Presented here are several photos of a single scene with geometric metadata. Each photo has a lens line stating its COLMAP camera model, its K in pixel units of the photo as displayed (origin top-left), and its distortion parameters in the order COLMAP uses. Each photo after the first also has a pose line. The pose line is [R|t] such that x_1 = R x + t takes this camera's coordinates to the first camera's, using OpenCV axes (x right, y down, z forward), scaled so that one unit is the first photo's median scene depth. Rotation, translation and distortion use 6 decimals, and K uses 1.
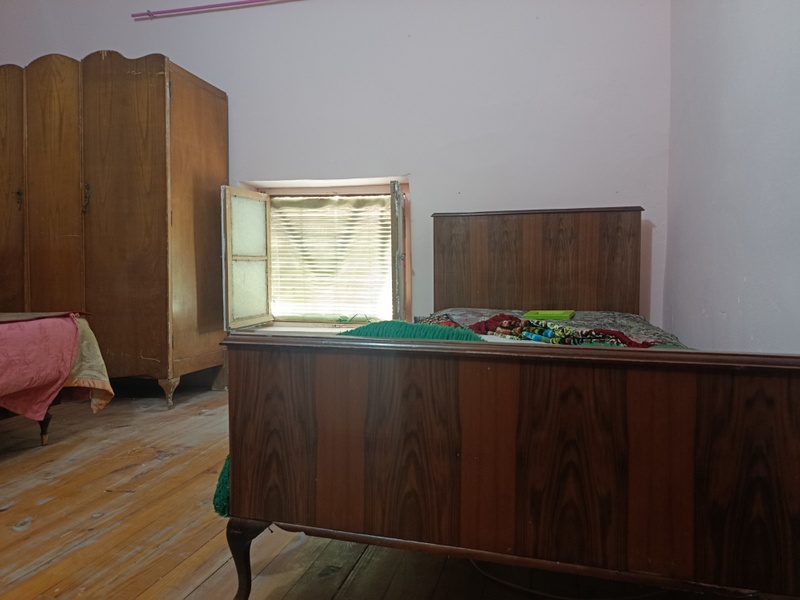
lens RADIAL K [[551.9, 0, 400.1], [0, 551.9, 296.5], [0, 0, 1]] dist [0.048222, -0.046767]
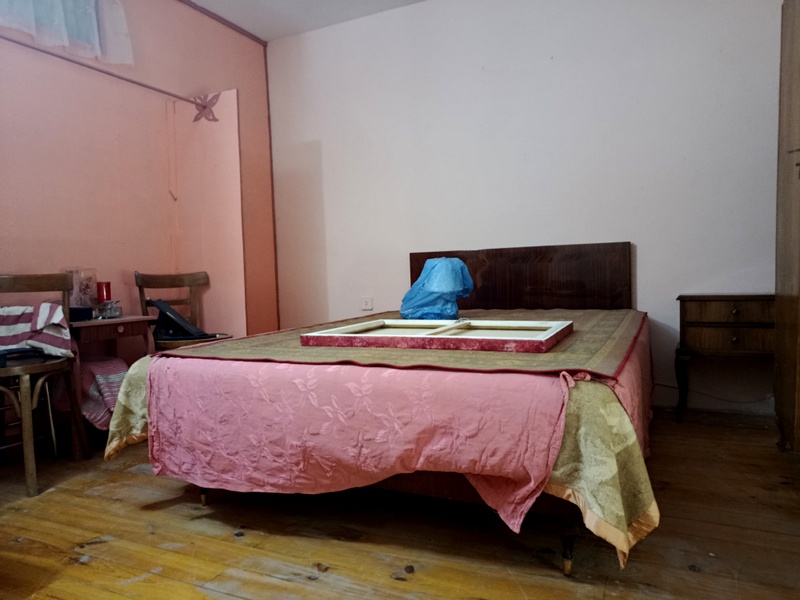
lens RADIAL K [[551.9, 0, 402.3], [0, 551.9, 302.4], [0, 0, 1]] dist [0.048222, -0.046767]
pose [[-0.170294, 0.059026, -0.983624, -0.013494], [-0.014487, 0.997946, 0.062394, -0.056674], [0.985287, 0.024875, -0.169089, 0.738113]]
